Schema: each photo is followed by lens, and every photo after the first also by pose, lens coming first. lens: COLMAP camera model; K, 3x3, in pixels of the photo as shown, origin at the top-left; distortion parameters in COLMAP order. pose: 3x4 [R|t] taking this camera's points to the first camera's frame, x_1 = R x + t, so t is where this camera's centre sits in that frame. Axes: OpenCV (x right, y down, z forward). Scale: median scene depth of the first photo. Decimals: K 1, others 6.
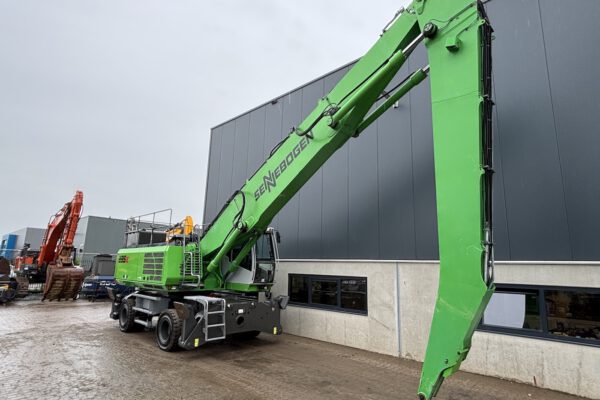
lens RADIAL K [[341.3, 0, 298.4], [0, 341.3, 197.3], [0, 0, 1]] dist [0.044247, -0.051188]
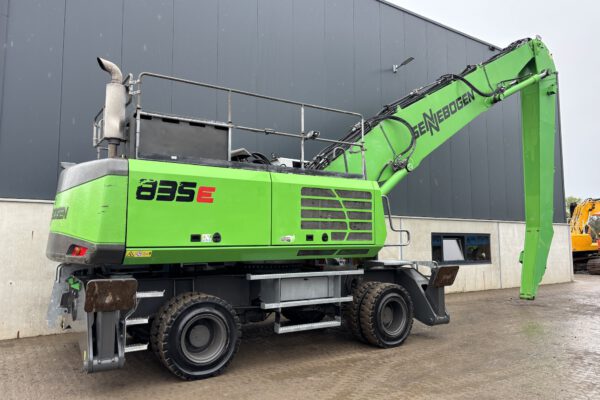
lens RADIAL K [[453.5, 0, 300.0], [0, 453.5, 200.0], [0, 0, 1]] dist [0.062312, -0.089729]
pose [[0.203958, 0.061195, 0.977065, -1.183786], [-0.190296, 0.981486, -0.021749, 0.218839], [-0.960307, -0.181495, 0.211827, 0.974053]]
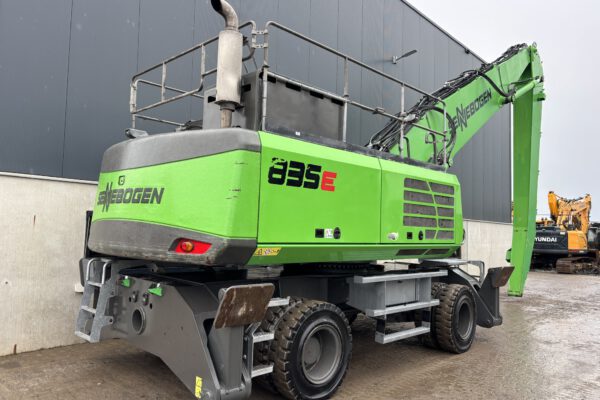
lens RADIAL K [[451.6, 0, 302.5], [0, 451.6, 206.1], [0, 0, 1]] dist [0.057688, -0.075566]
pose [[-0.012072, 0.033591, 0.999363, -1.112343], [-0.226091, 0.973461, -0.035451, 0.274248], [-0.974031, -0.226375, -0.004157, 1.252508]]
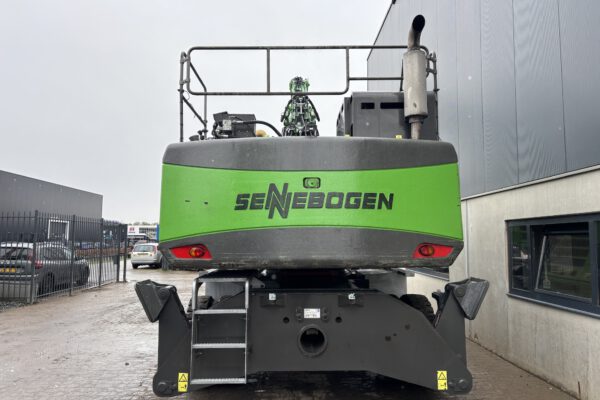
lens RADIAL K [[453.5, 0, 300.0], [0, 453.5, 200.0], [0, 0, 1]] dist [0.062312, -0.089729]
pose [[0.731754, -0.080270, -0.676825, 0.148724], [0.149767, 0.987707, 0.044783, 0.185148], [0.664910, -0.134136, 0.734780, 0.633714]]
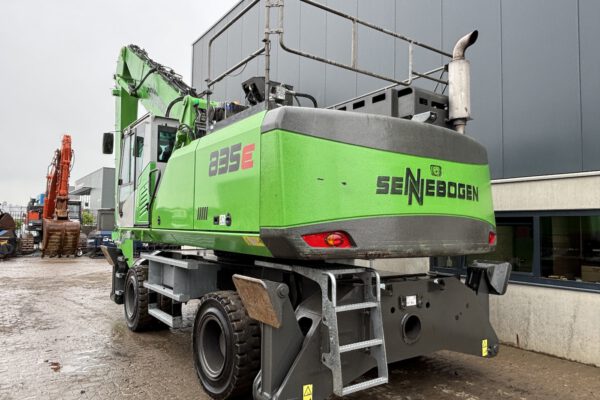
lens RADIAL K [[423.5, 0, 300.0], [0, 423.5, 200.0], [0, 0, 1]] dist [0.006033, 0.001144]
pose [[0.989143, -0.017428, -0.145922, -0.208802], [0.036222, 0.991222, 0.127147, 0.161301], [0.142425, -0.131052, 0.981091, 0.542569]]
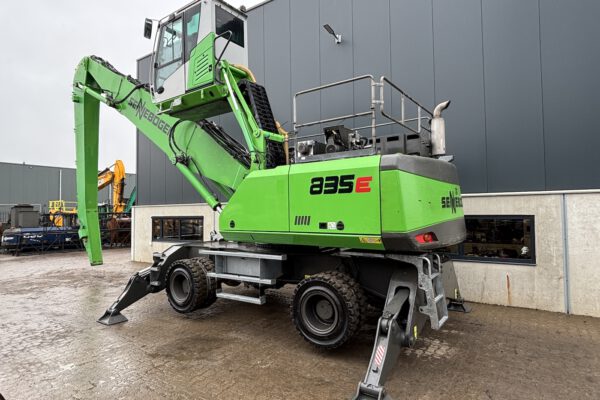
lens RADIAL K [[349.6, 0, 300.0], [0, 349.6, 200.0], [0, 0, 1]] dist [0.006358, -0.000820]
pose [[0.980430, -0.032359, 0.194192, -0.495896], [-0.000358, 0.986105, 0.166125, 0.109600], [-0.196869, -0.162943, 0.966795, 0.466445]]
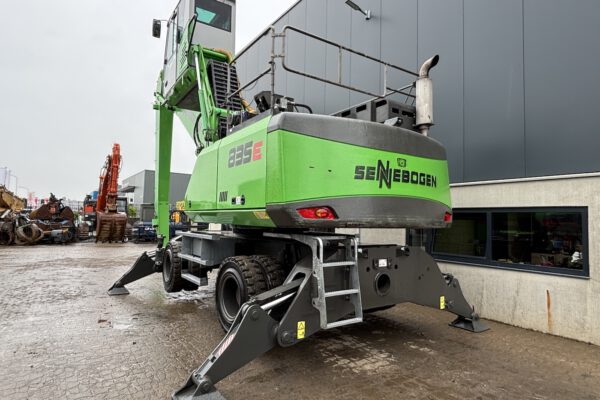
lens RADIAL K [[349.6, 0, 300.0], [0, 349.6, 200.0], [0, 0, 1]] dist [0.006358, -0.000820]
pose [[0.986565, -0.012131, -0.162918, -0.193375], [0.033951, 0.990691, 0.131827, 0.174270], [0.159802, -0.135587, 0.977793, 0.509810]]
